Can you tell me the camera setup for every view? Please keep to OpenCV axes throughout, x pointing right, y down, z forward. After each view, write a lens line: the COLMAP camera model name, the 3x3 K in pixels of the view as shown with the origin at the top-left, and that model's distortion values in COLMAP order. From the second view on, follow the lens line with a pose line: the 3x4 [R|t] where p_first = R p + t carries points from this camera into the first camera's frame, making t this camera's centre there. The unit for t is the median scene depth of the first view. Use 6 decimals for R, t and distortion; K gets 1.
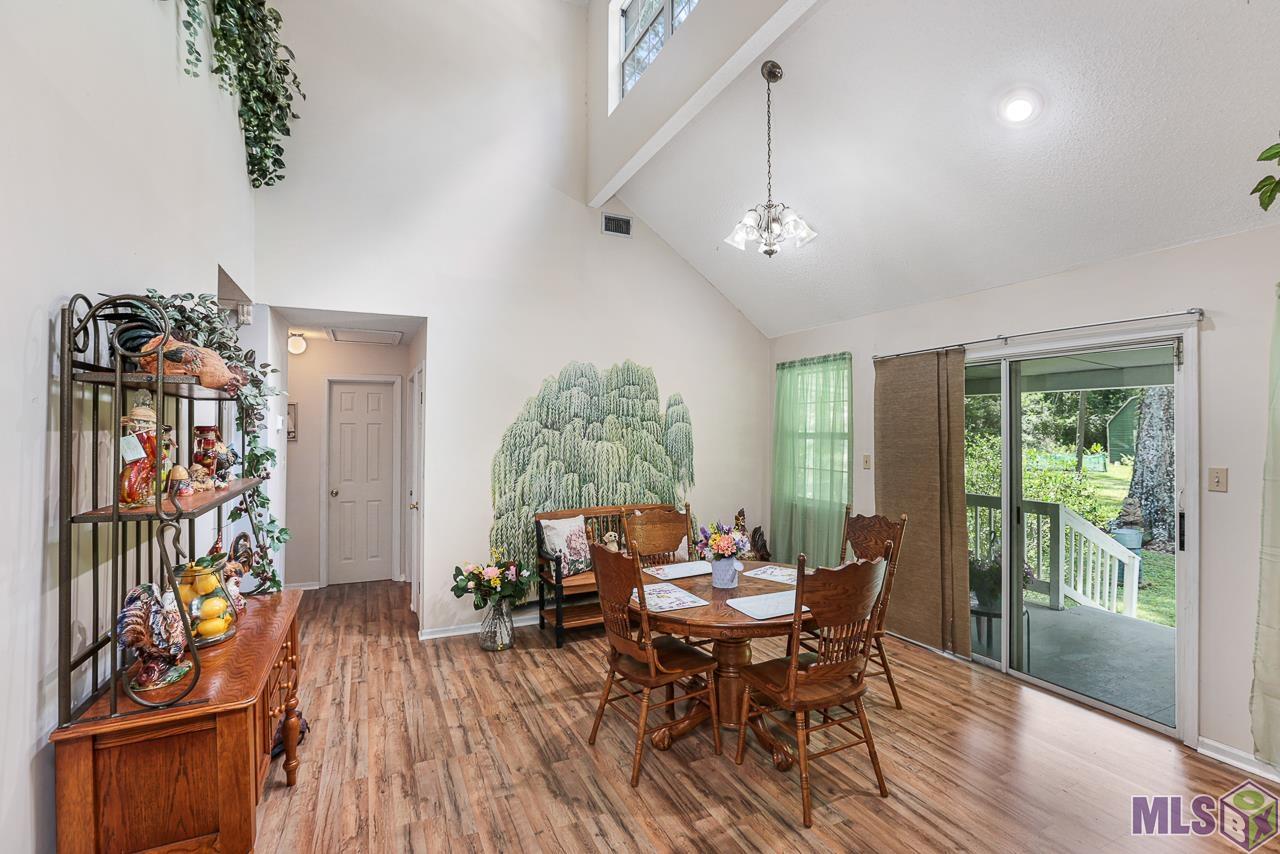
lens RADIAL K [[587.4, 0, 644.4], [0, 587.4, 429.5], [0, 0, 1]] dist [-0.038662, 0.000088]
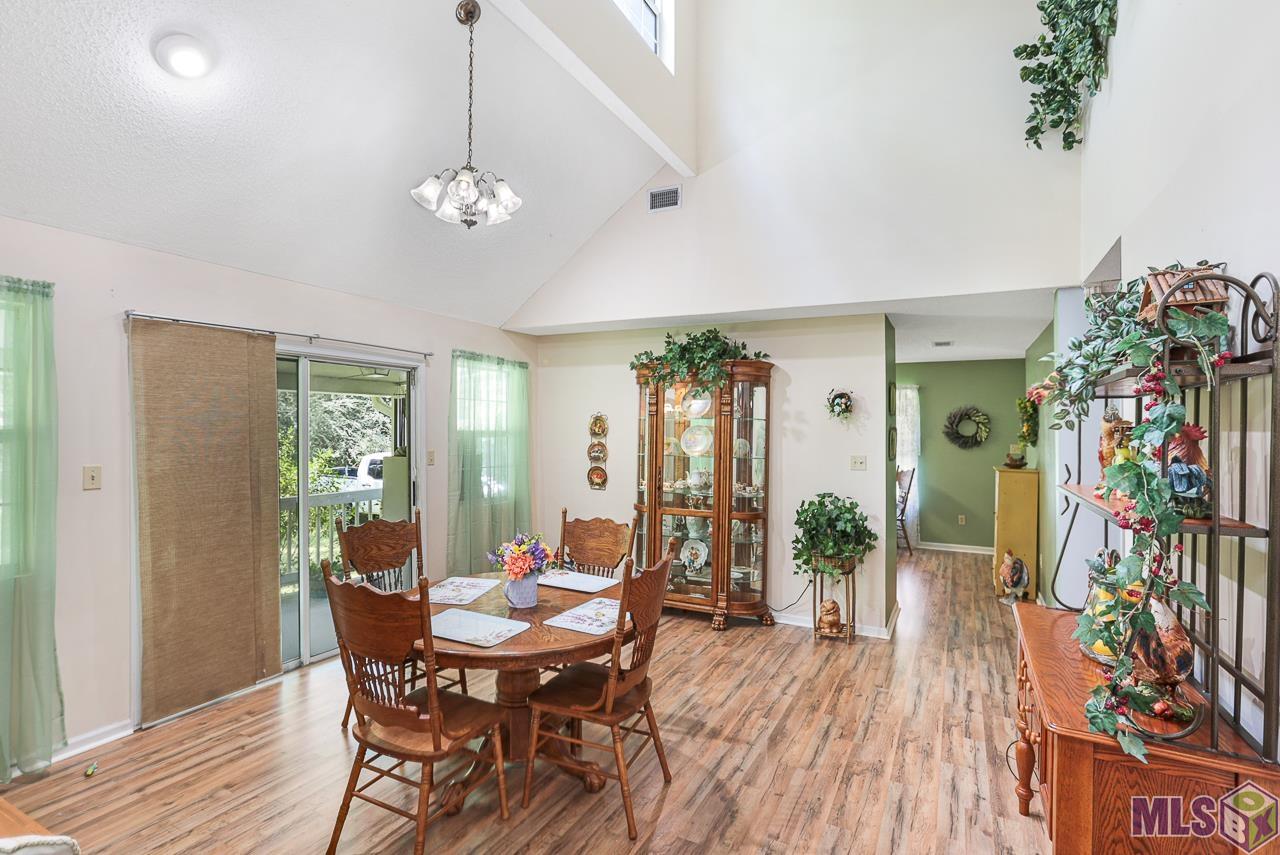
lens RADIAL K [[587.4, 0, 645.2], [0, 587.4, 433.1], [0, 0, 1]] dist [-0.038662, 0.000088]
pose [[-0.604658, -0.005751, 0.796464, -0.530674], [-0.006754, 0.999975, 0.002093, 0.005295], [-0.796456, -0.004114, -0.604682, 1.100535]]
